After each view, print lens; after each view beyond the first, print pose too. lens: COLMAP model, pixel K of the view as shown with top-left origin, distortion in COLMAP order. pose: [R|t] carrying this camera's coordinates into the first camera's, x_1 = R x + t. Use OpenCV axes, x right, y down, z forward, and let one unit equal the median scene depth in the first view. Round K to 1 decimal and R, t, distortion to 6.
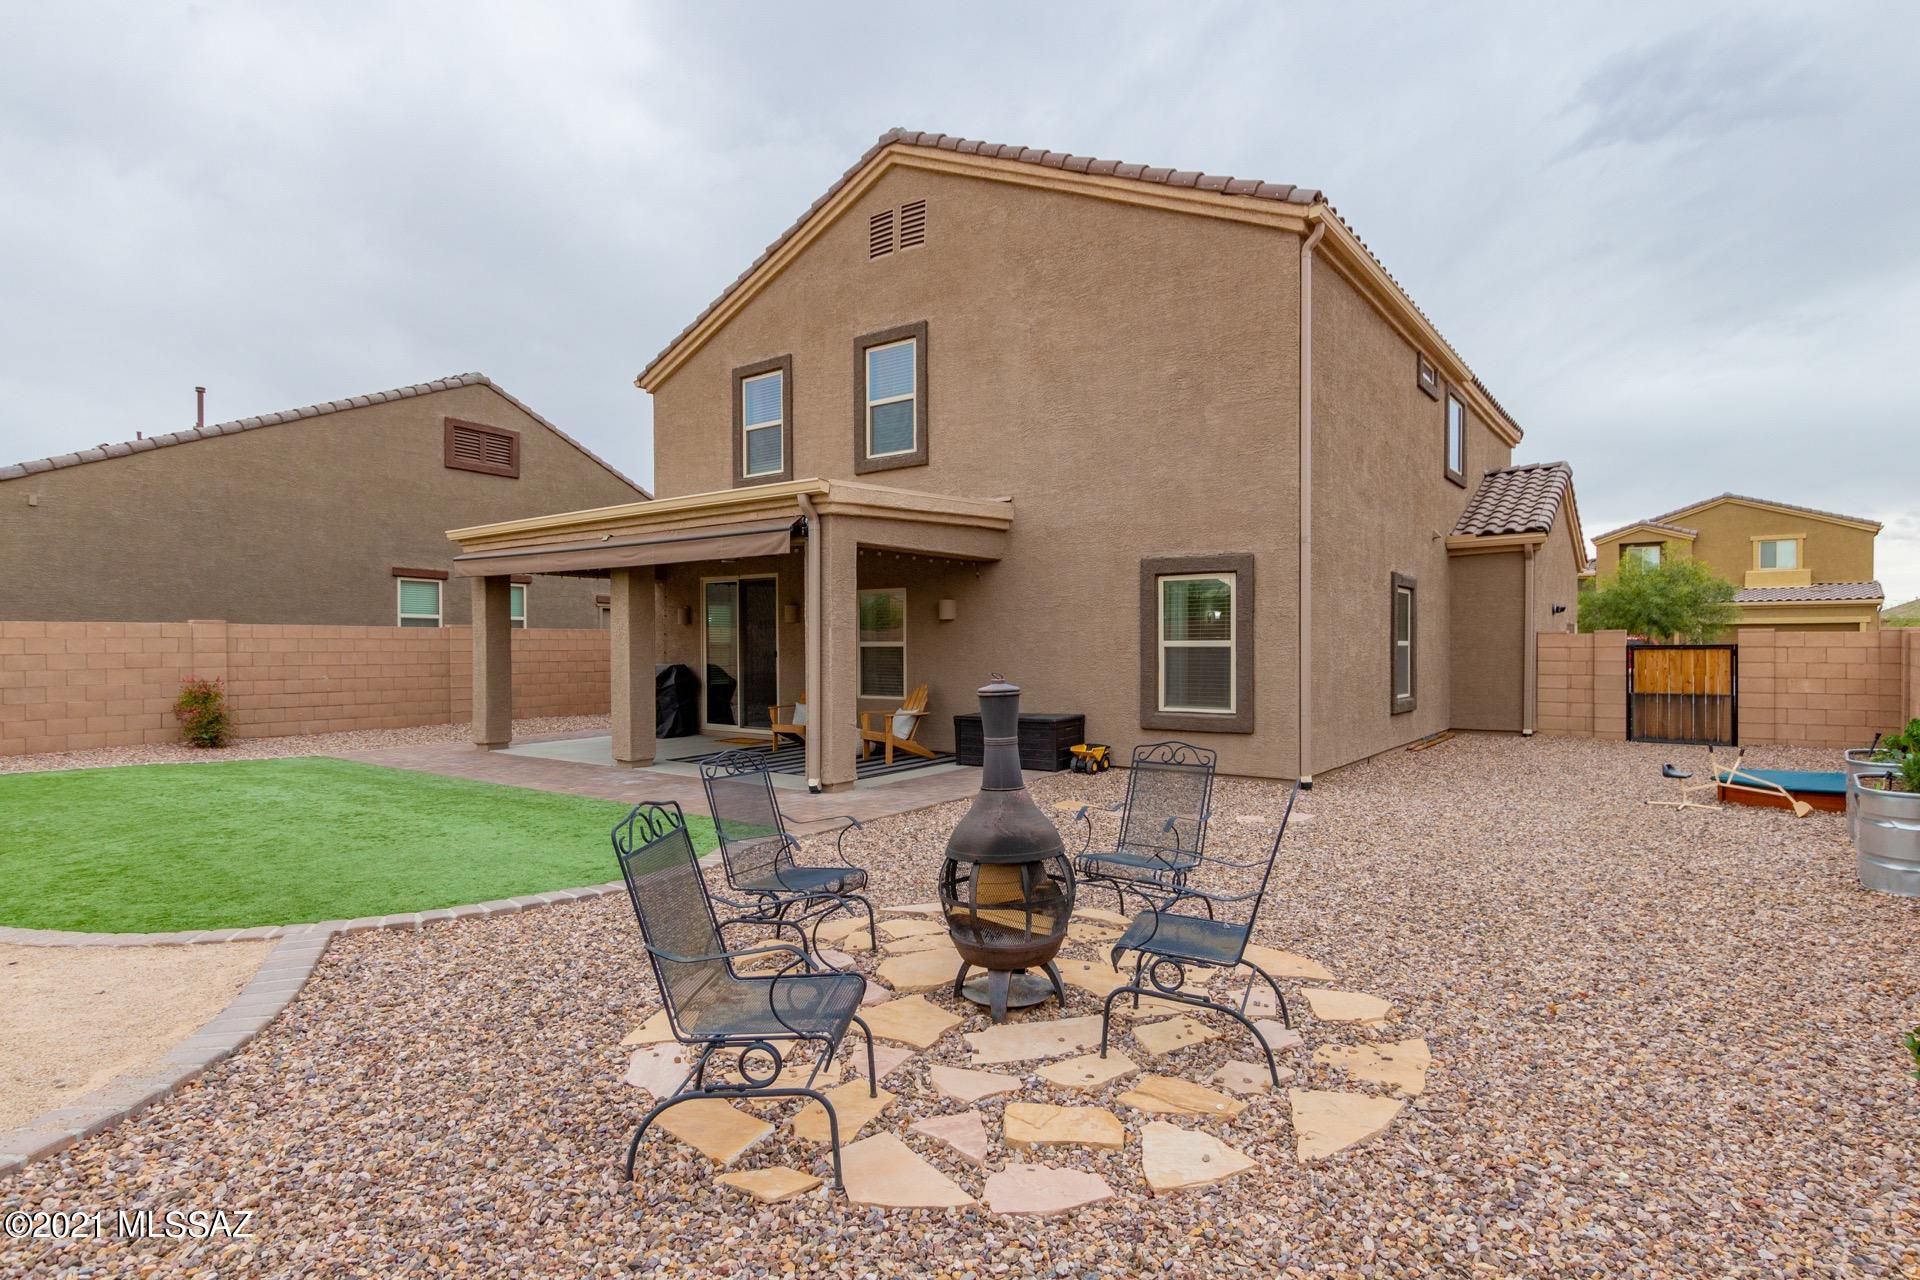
lens RADIAL K [[994.4, 0, 961.0], [0, 994.4, 644.8], [0, 0, 1]] dist [0.002664, 0.000351]
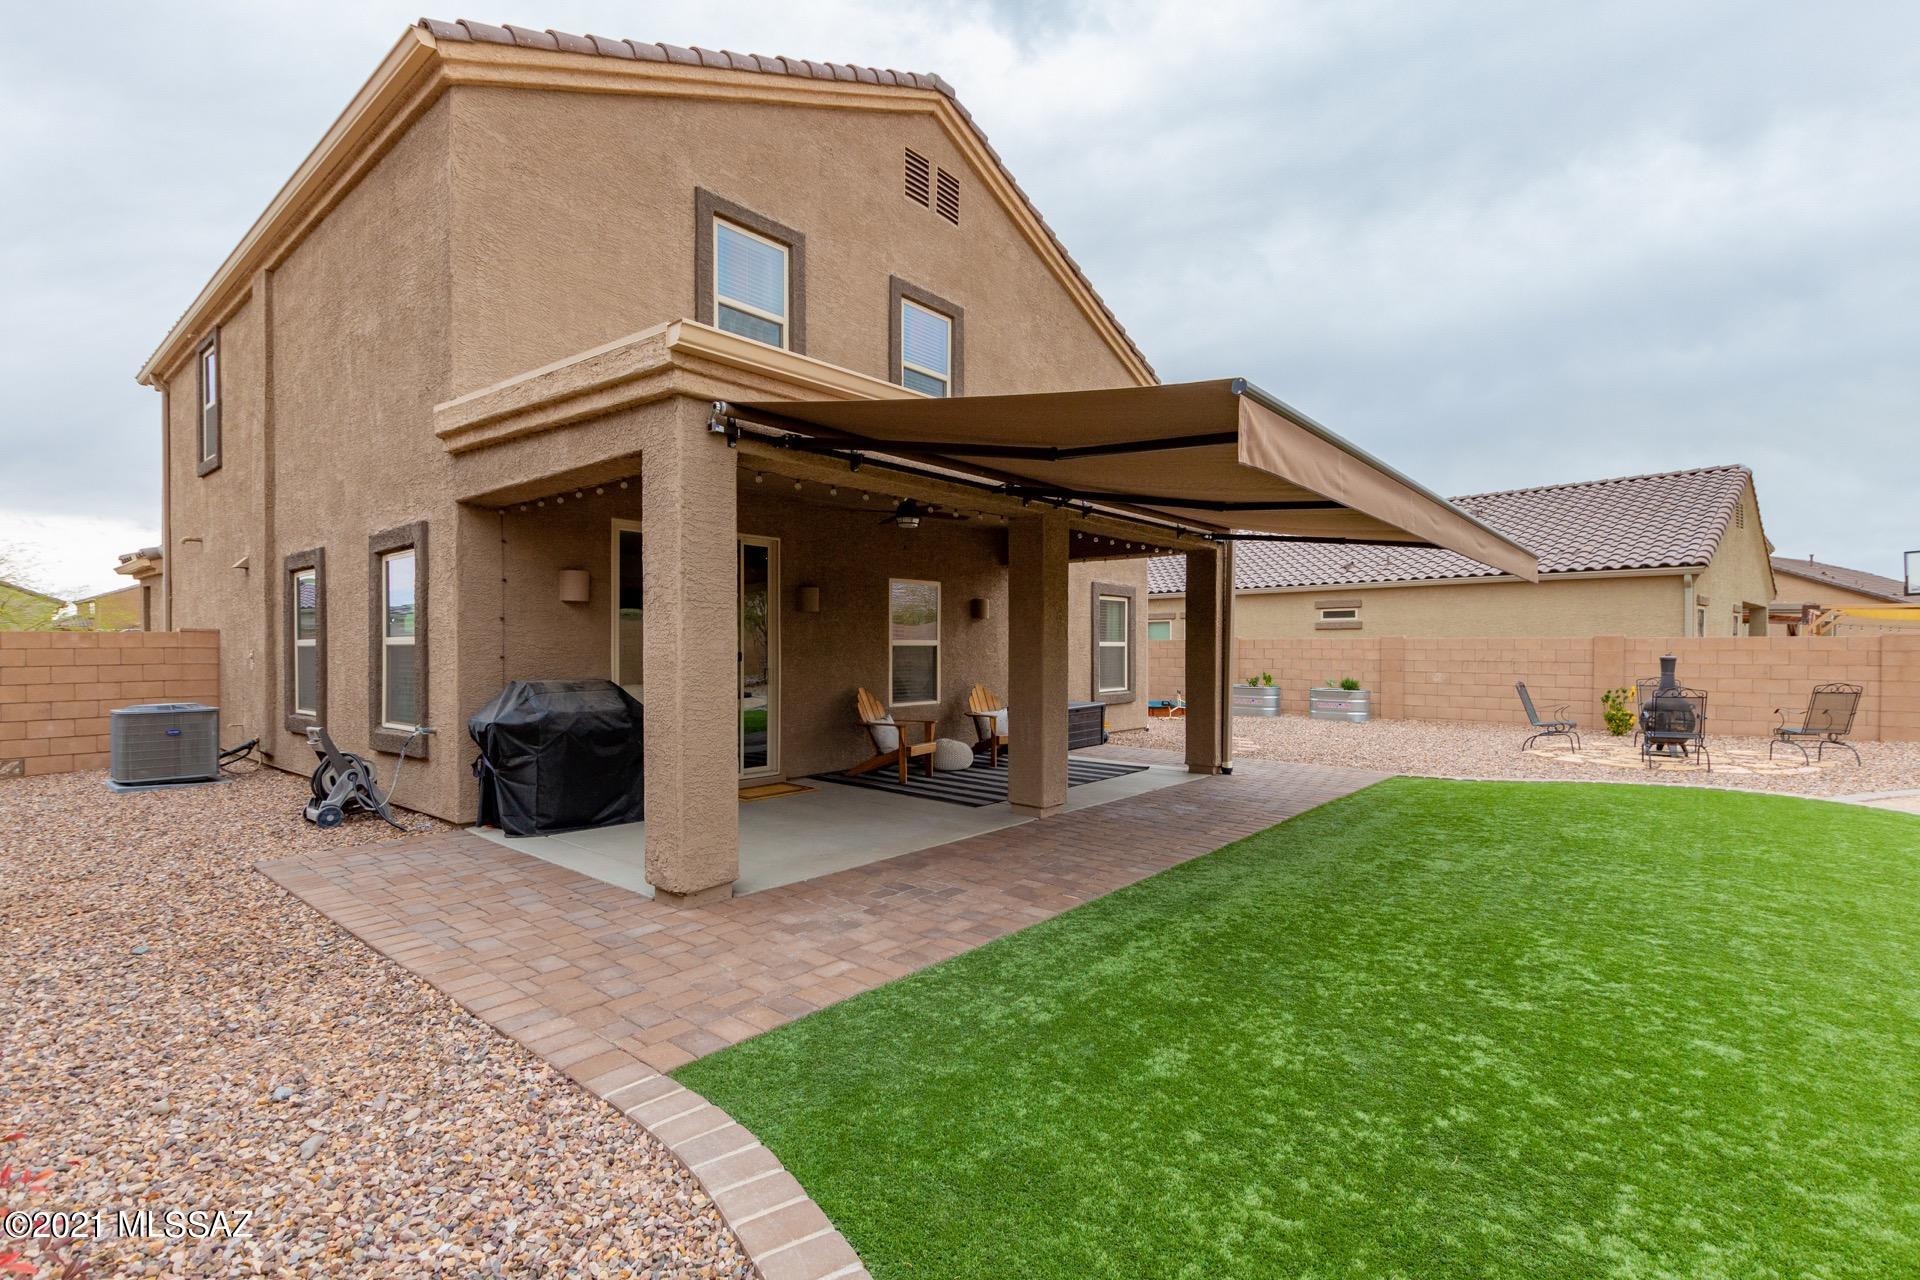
lens RADIAL K [[880.9, 0, 966.8], [0, 880.9, 647.1], [0, 0, 1]] dist [0.006596, -0.001262]
pose [[0.056368, 0.003360, 0.998404, -0.936276], [0.001031, 0.999994, -0.003423, 0.006314], [-0.998410, 0.001222, 0.056364, 0.998296]]
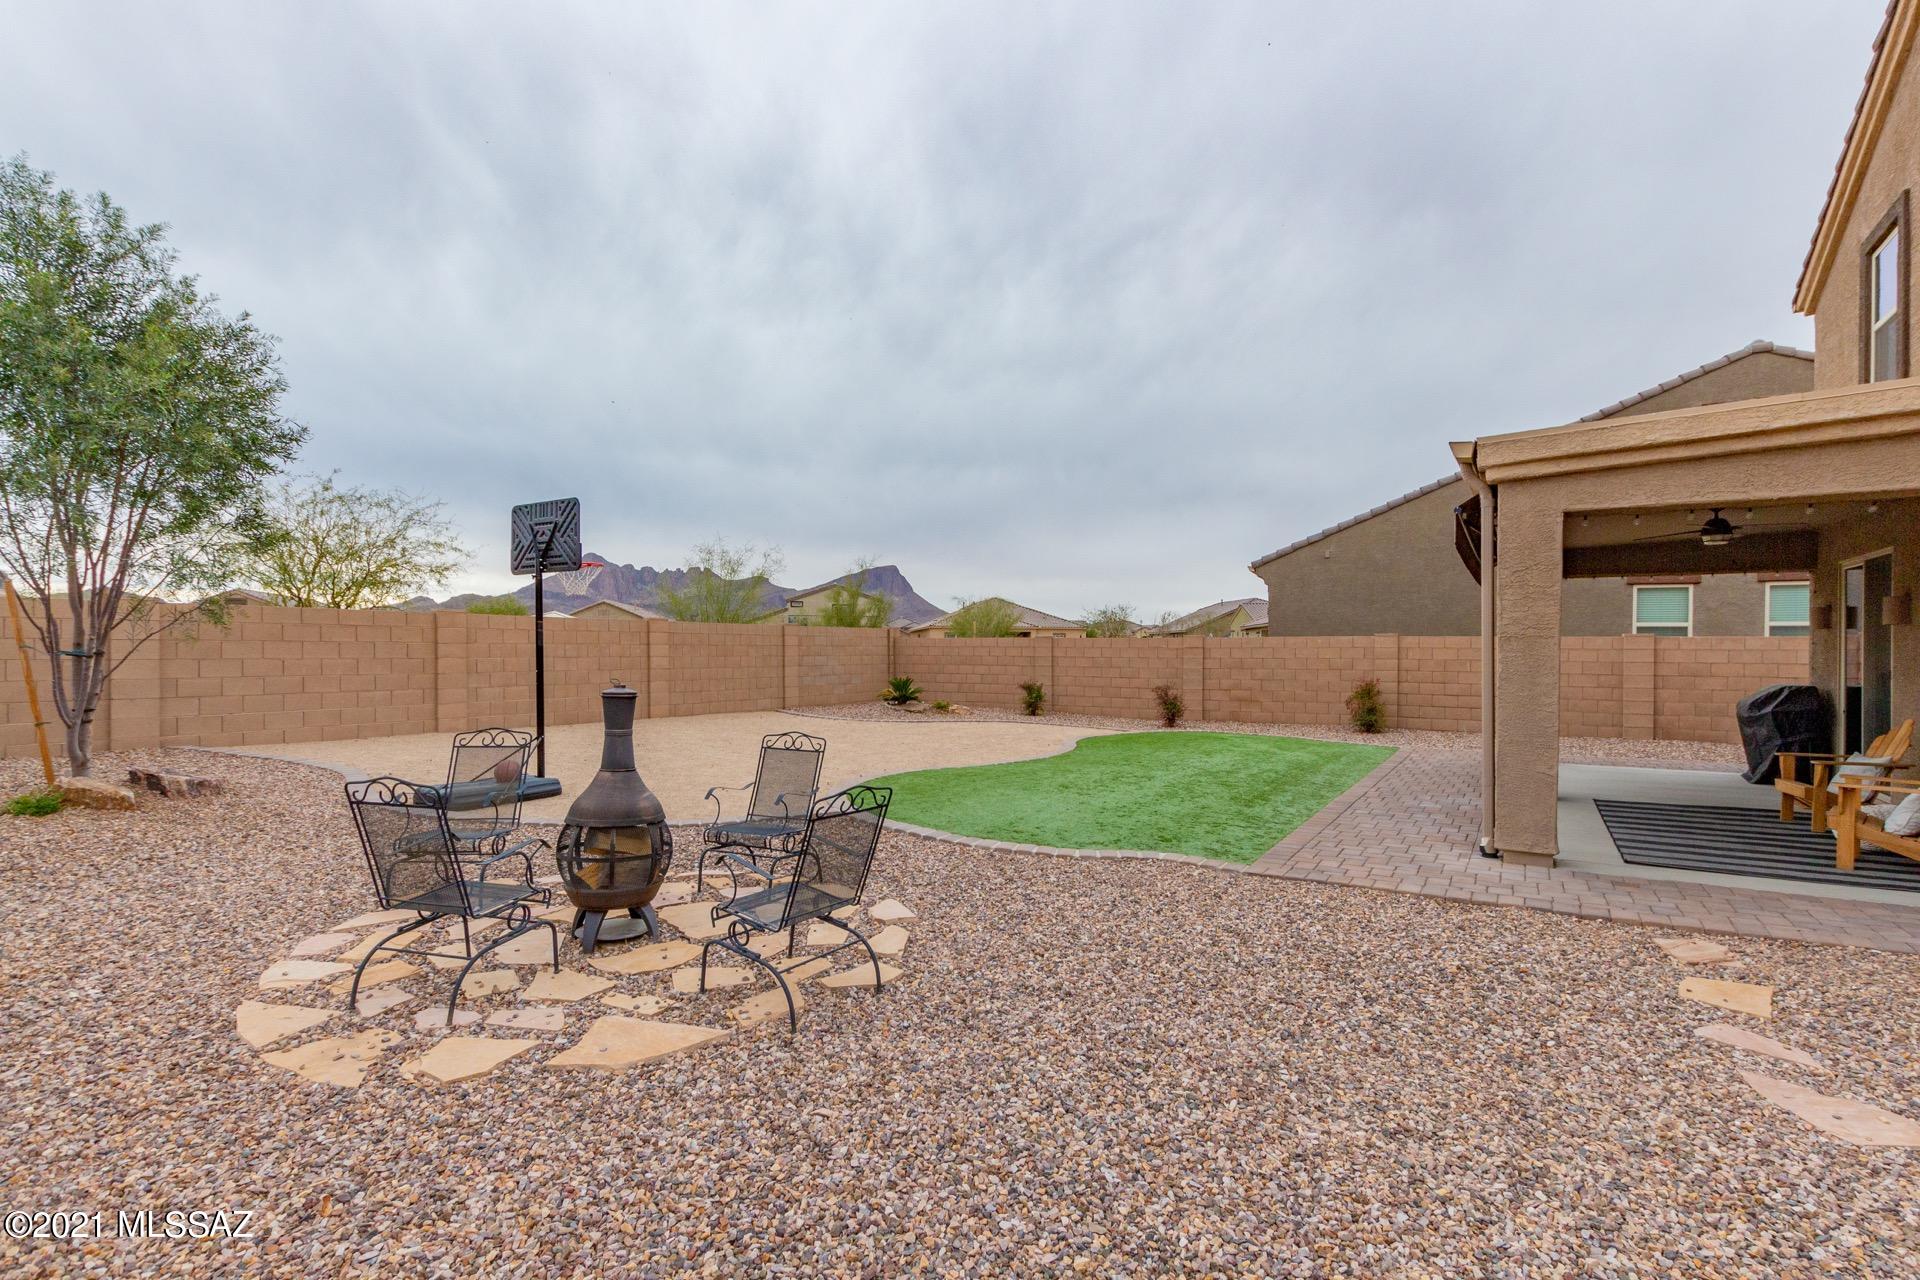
lens RADIAL K [[880.9, 0, 966.8], [0, 880.9, 647.1], [0, 0, 1]] dist [0.006596, -0.001262]
pose [[0.078449, 0.001876, -0.996916, 0.393303], [-0.007017, 0.999974, 0.001329, -0.006306], [0.996893, 0.006891, 0.078460, 0.442701]]
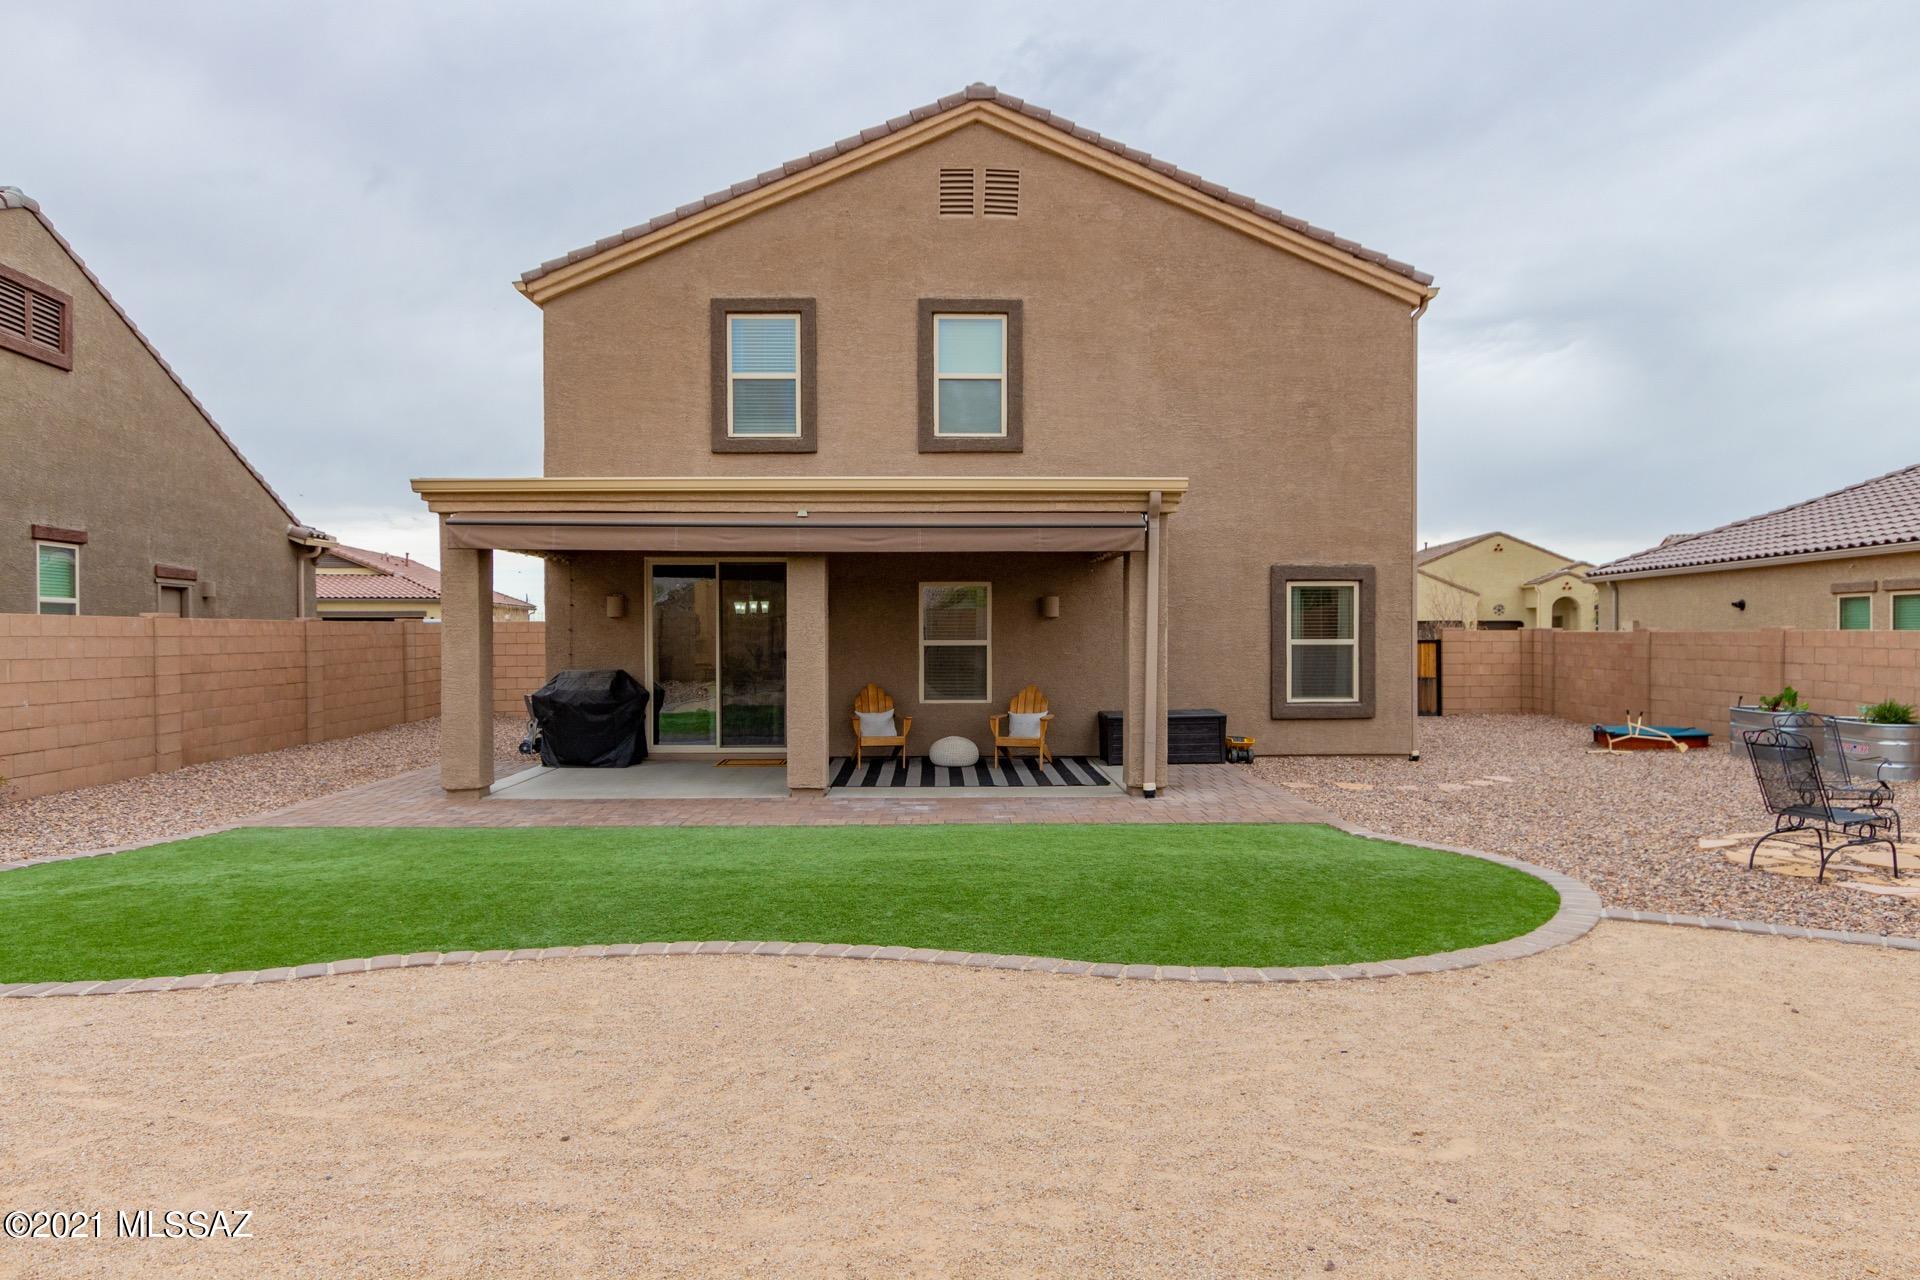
lens RADIAL K [[1178.4, 0, 958.0], [0, 1178.4, 630.0], [0, 0, 1]] dist [0.002118, -0.000301]
pose [[0.791430, 0.001589, 0.611258, -0.805984], [0.000992, 0.999992, -0.003884, -0.008829], [-0.611259, 0.003681, 0.791422, 0.161992]]
